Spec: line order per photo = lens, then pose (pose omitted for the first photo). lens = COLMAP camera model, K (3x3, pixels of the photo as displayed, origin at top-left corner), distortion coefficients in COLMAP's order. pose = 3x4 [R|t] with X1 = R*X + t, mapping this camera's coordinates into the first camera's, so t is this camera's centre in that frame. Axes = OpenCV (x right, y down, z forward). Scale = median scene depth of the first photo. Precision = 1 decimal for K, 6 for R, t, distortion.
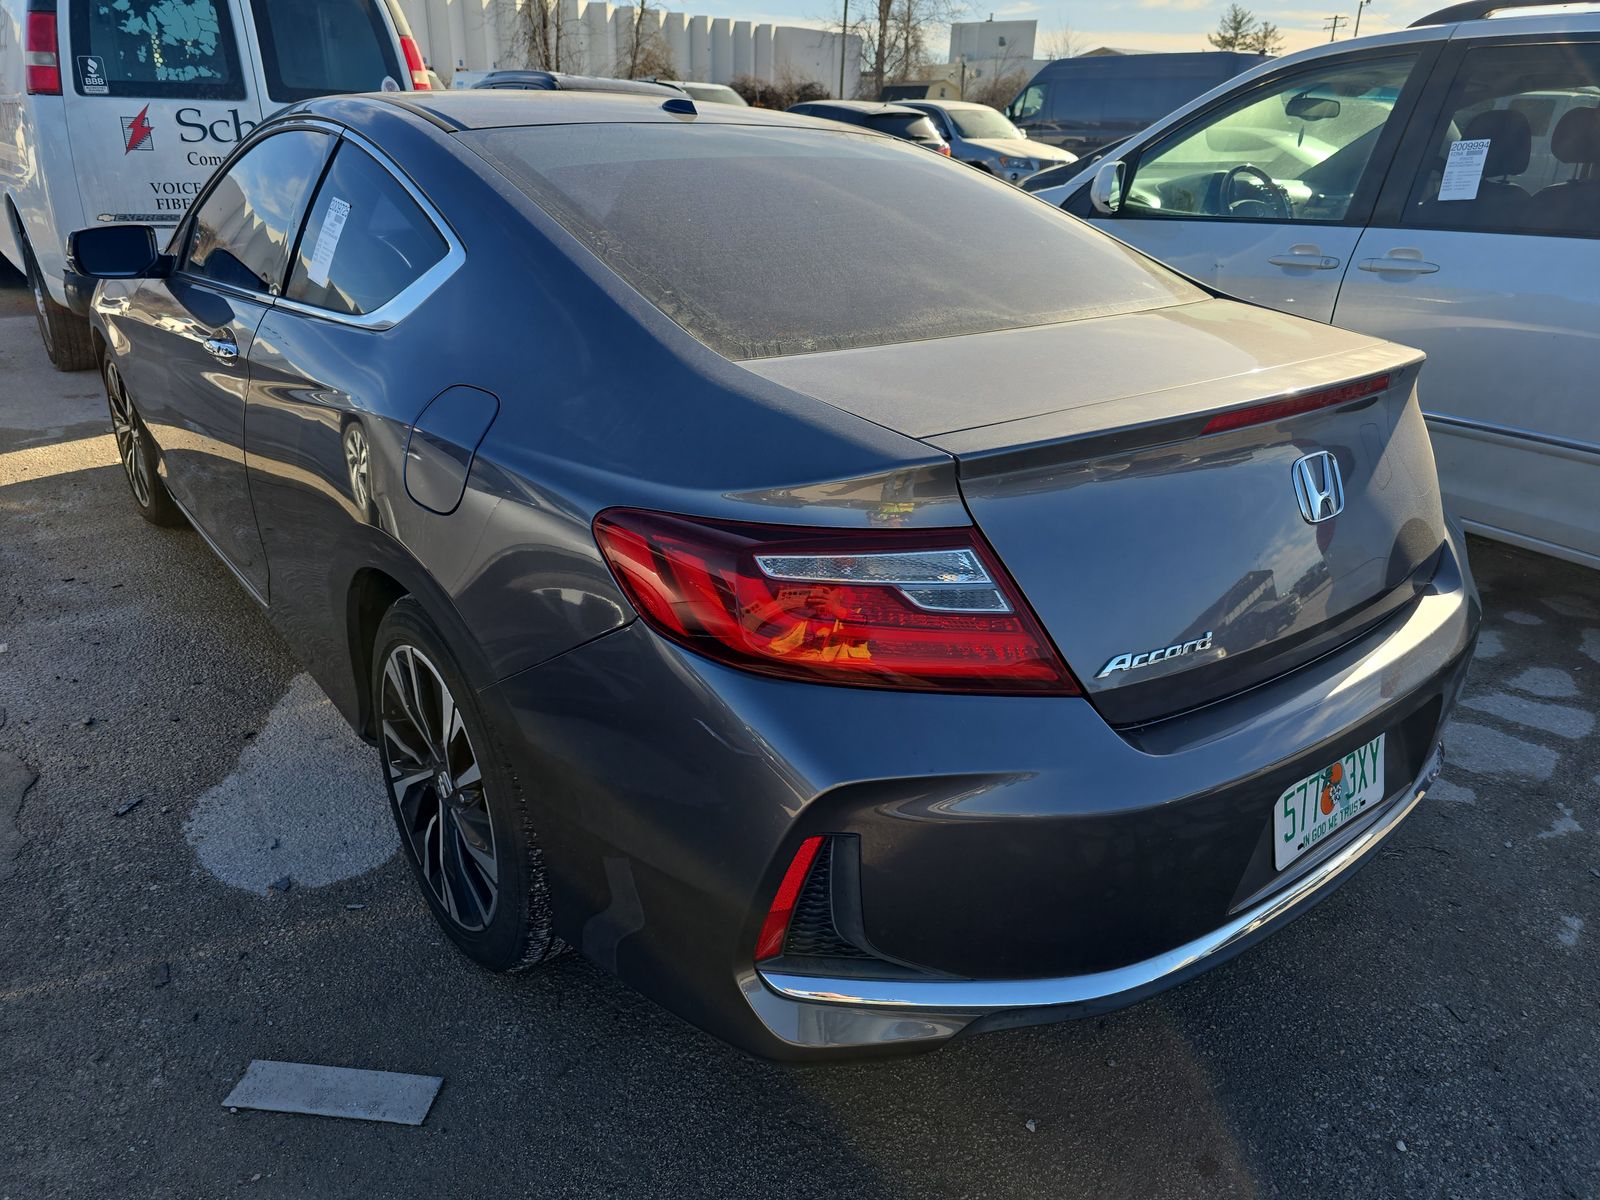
lens RADIAL K [[1082.5, 0, 811.9], [0, 1082.5, 603.6], [0, 0, 1]] dist [0.049486, -0.041426]
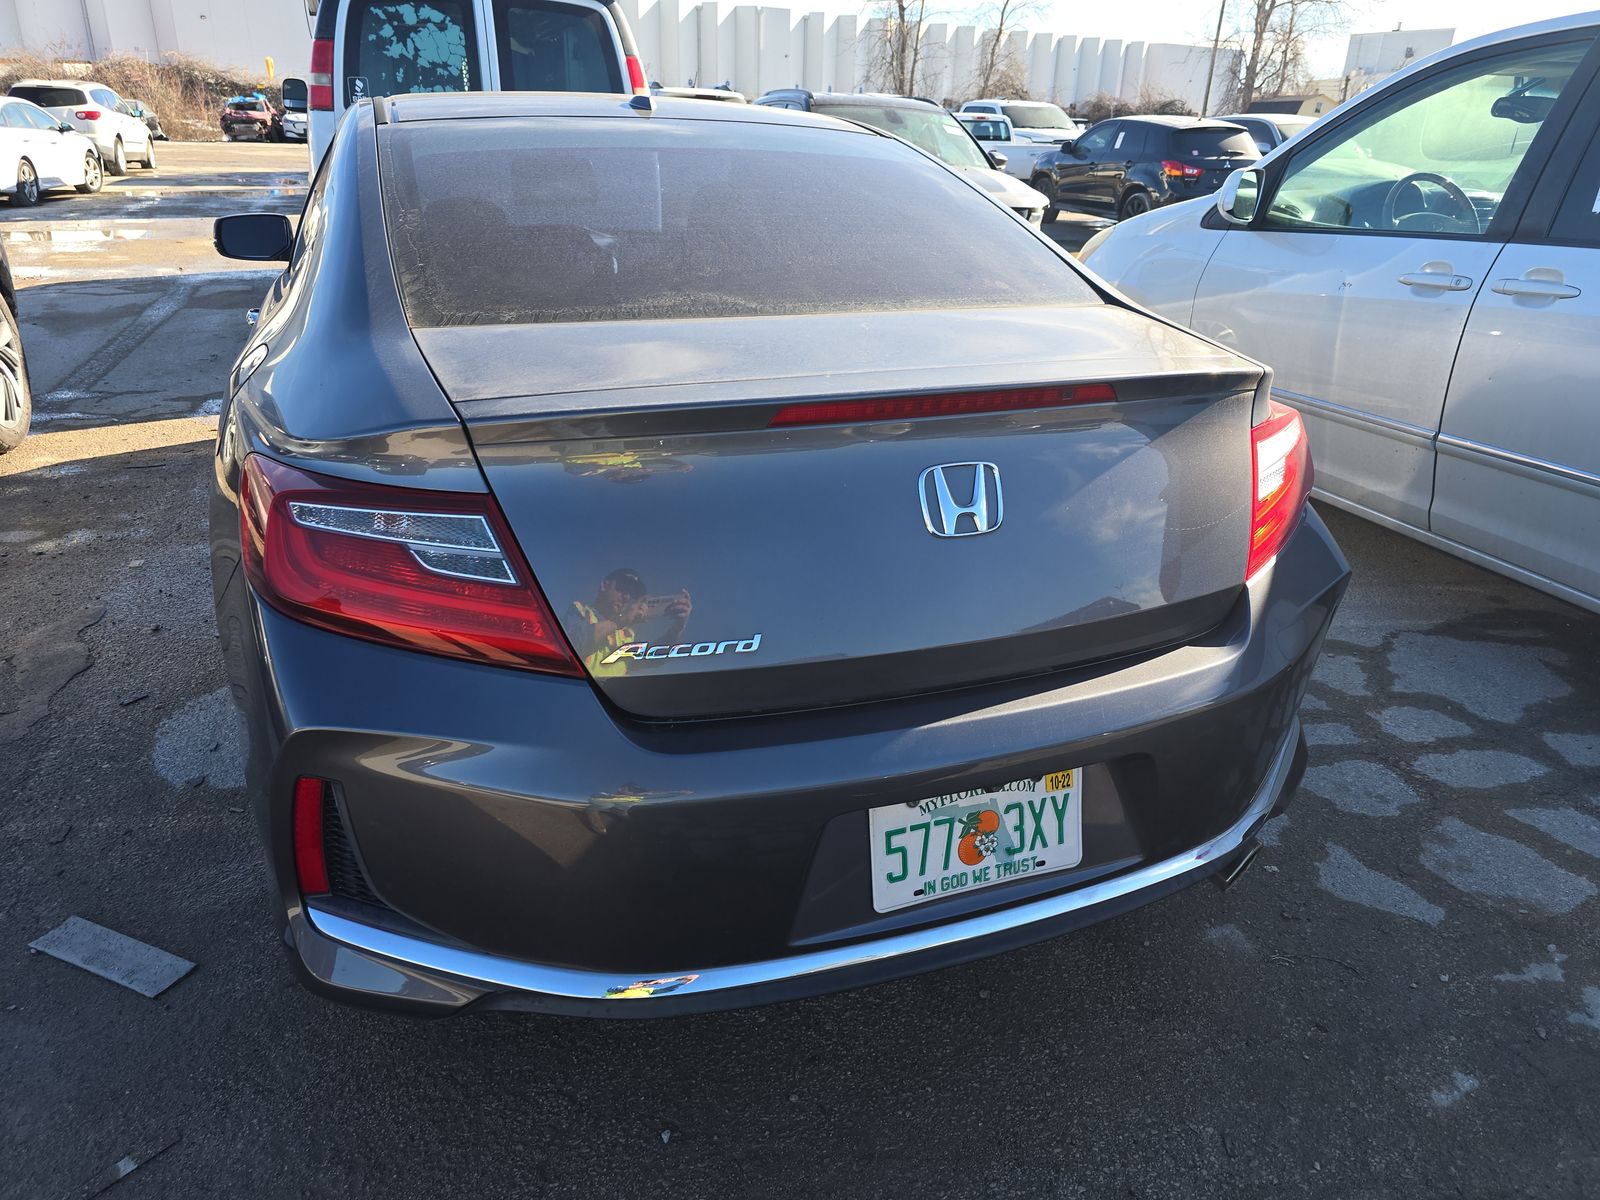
lens RADIAL K [[1082.5, 0, 805.0], [0, 1082.5, 604.7], [0, 0, 1]] dist [0.049486, -0.041426]
pose [[0.953693, 0.115101, -0.277887, 0.360771], [-0.119371, 0.992849, 0.001567, -0.003105], [0.276080, 0.031678, 0.960612, 0.062258]]
